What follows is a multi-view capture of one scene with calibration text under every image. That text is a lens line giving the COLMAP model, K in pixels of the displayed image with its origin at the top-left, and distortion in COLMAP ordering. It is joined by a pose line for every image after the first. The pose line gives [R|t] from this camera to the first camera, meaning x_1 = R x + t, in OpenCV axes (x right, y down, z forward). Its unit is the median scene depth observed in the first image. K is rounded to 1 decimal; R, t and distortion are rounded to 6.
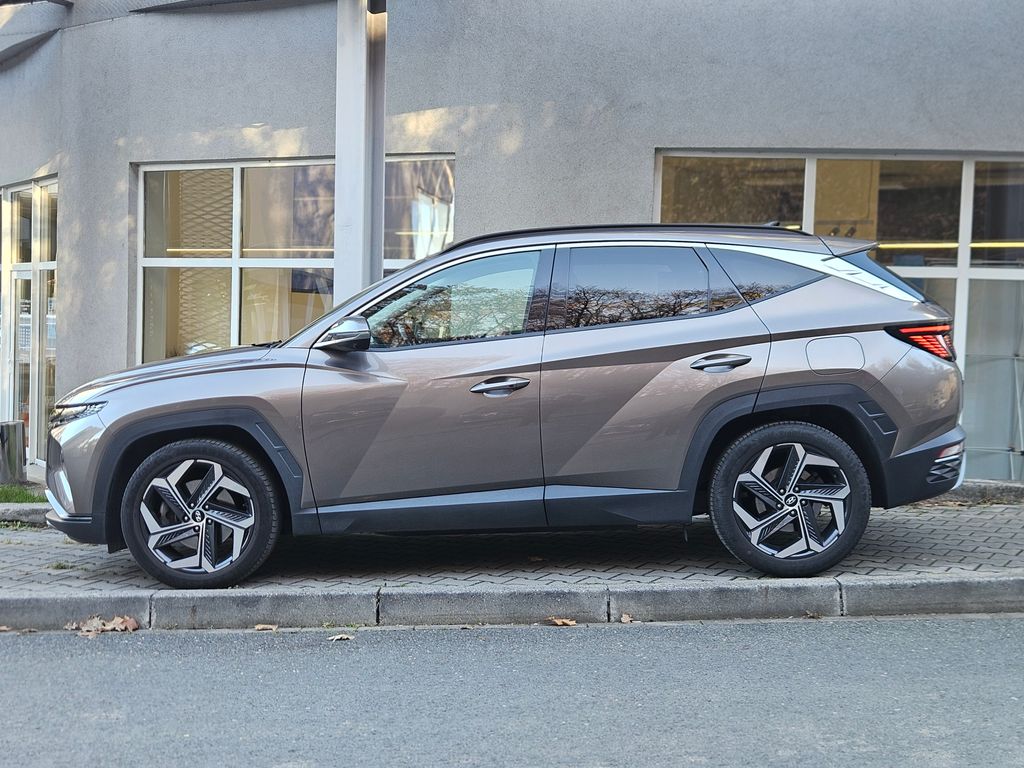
lens RADIAL K [[1404.1, 0, 512.0], [0, 1404.1, 384.0], [0, 0, 1]] dist [0.101360, -0.059267]
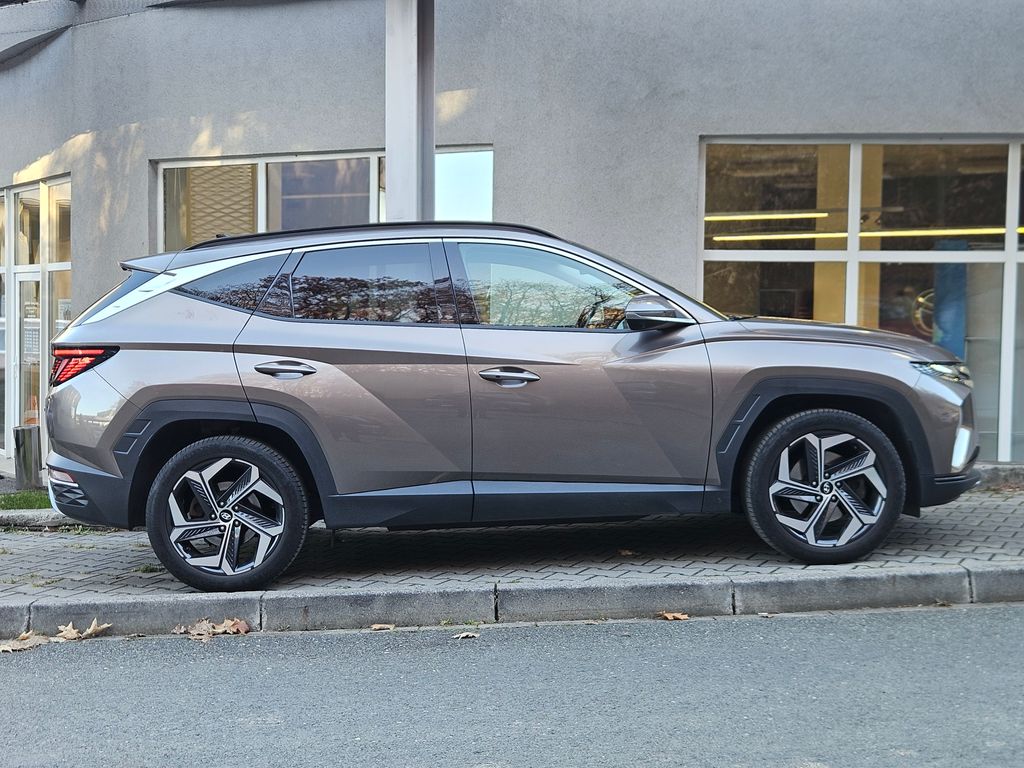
lens RADIAL K [[1403.6, 0, 512.0], [0, 1403.6, 384.0], [0, 0, 1]] dist [0.098489, -0.092407]
pose [[0.999479, -0.018290, 0.026586, -0.099486], [0.018240, 0.999831, 0.002122, 0.003835], [-0.026621, -0.001636, 0.999644, 0.023415]]
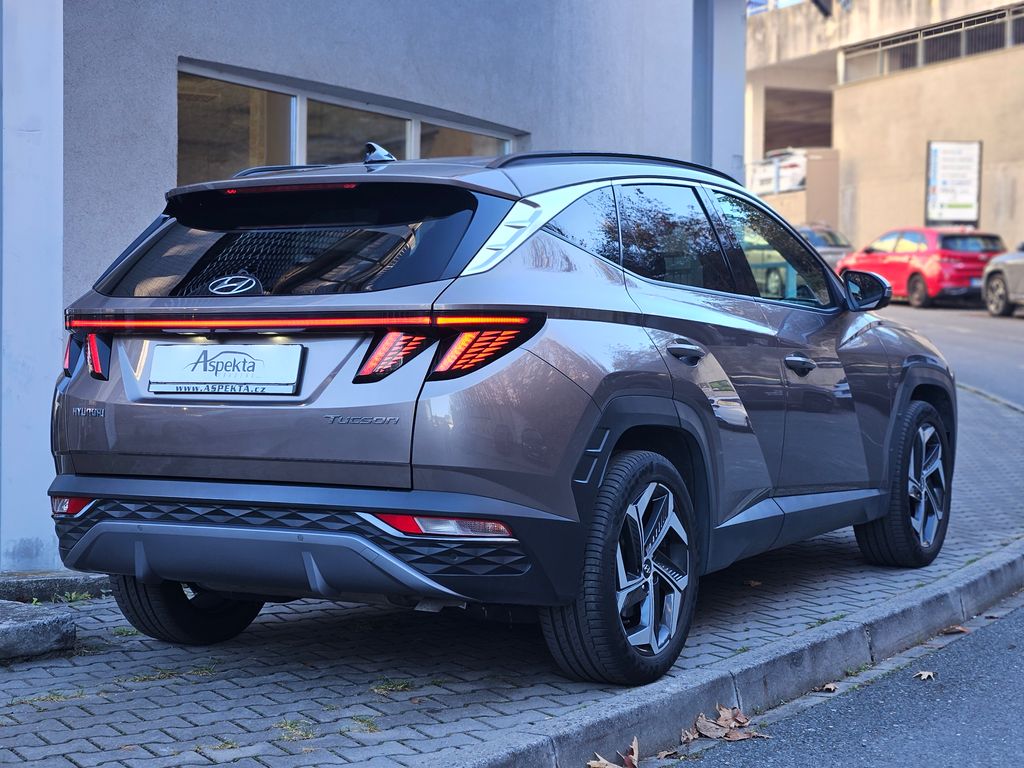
lens RADIAL K [[2009.4, 0, 512.0], [0, 2009.4, 384.0], [0, 0, 1]] dist [-0.016167, 0.118985]
pose [[0.460350, -0.020003, 0.887512, -1.098236], [0.043268, 0.999063, 0.000074, 0.005093], [-0.886682, 0.038367, 0.460785, 0.605132]]
